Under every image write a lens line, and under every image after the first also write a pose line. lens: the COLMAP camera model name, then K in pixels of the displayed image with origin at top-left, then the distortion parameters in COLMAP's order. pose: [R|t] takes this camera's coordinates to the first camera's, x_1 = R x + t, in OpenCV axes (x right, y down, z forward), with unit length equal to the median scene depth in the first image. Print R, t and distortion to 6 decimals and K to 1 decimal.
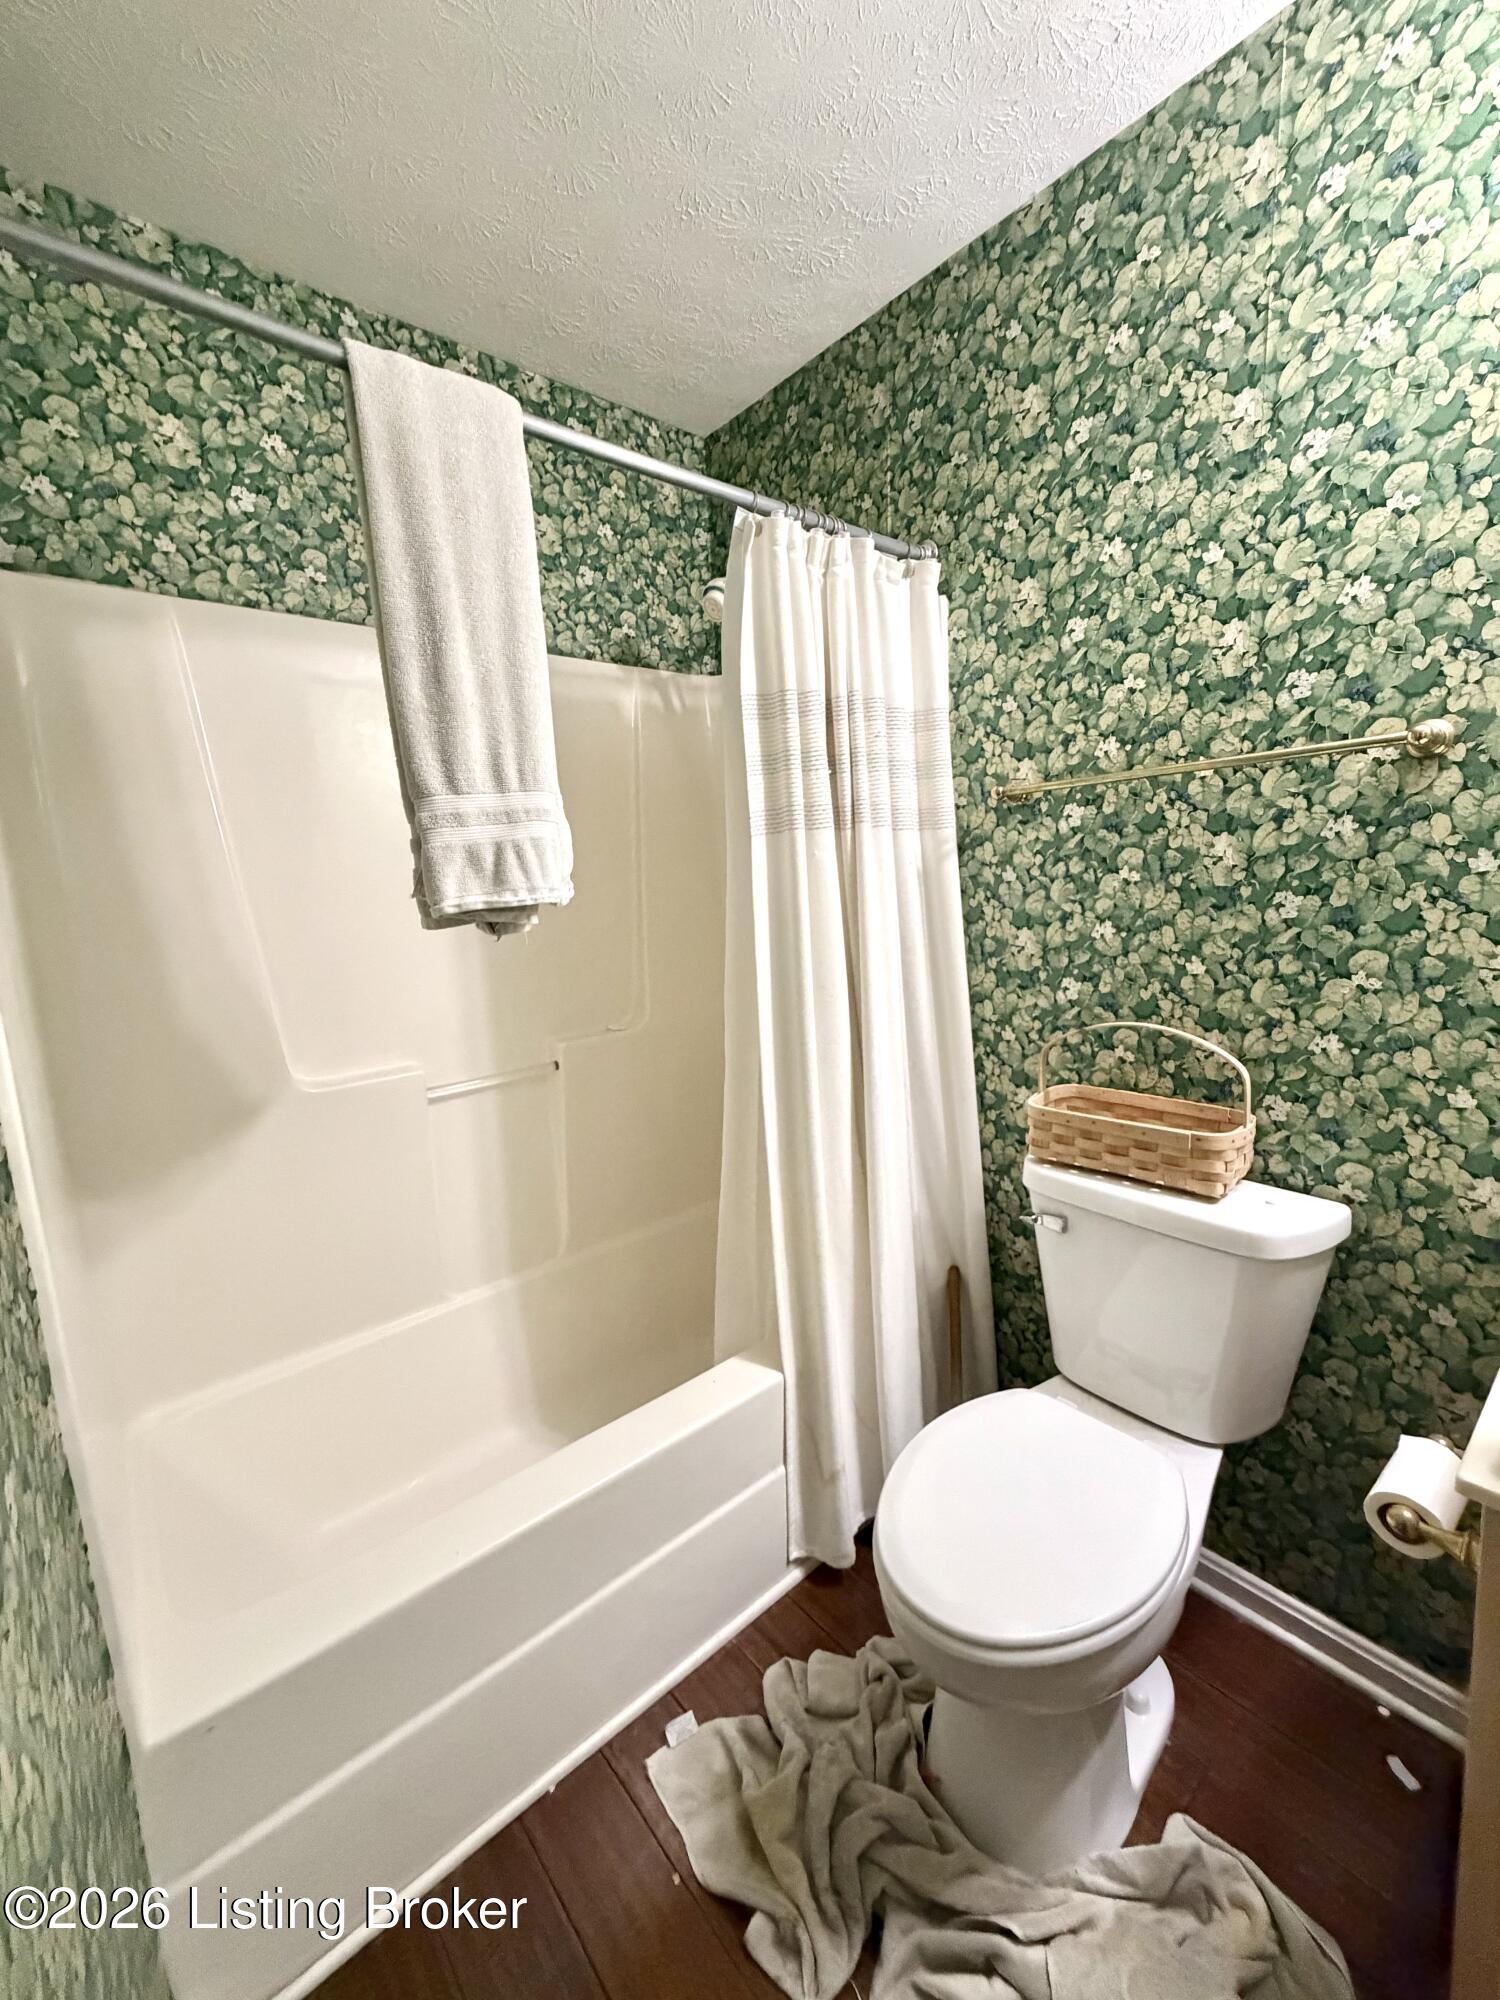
lens RADIAL K [[797.8, 0, 755.2], [0, 797.8, 1000.4], [0, 0, 1]] dist [0.000749, 0.000021]
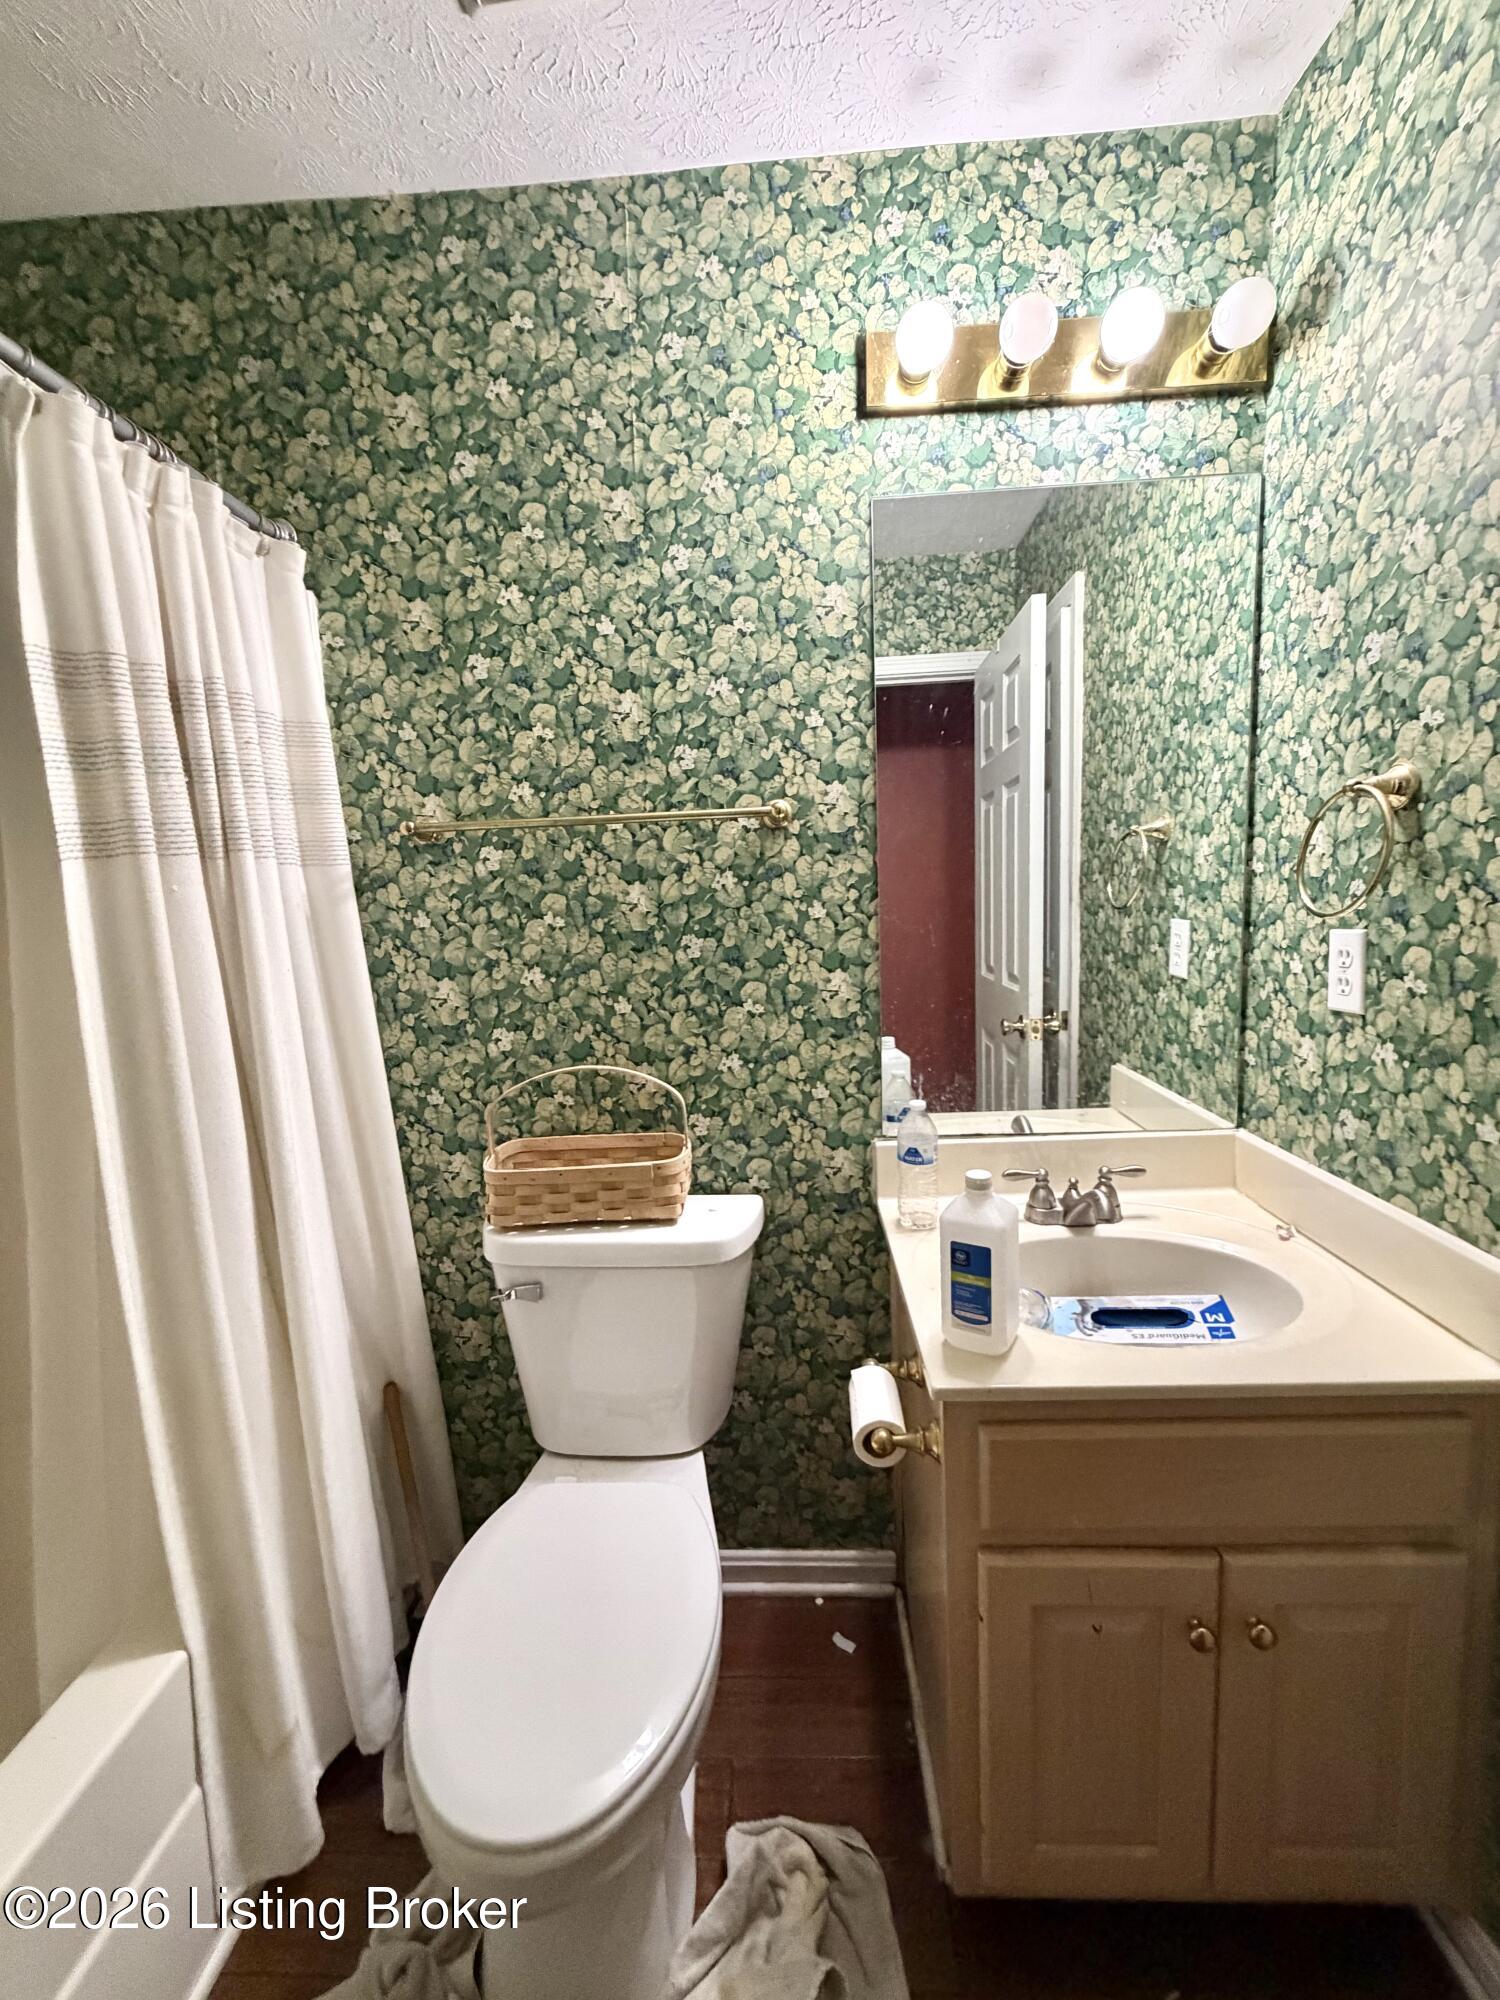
lens RADIAL K [[797.8, 0, 749.9], [0, 797.8, 996.8], [0, 0, 1]] dist [0.000749, 0.000021]
pose [[0.678576, -0.067047, 0.731464, -0.113351], [0.114540, 0.993302, -0.015211, -0.019947], [-0.725545, 0.094103, 0.681710, 0.157960]]
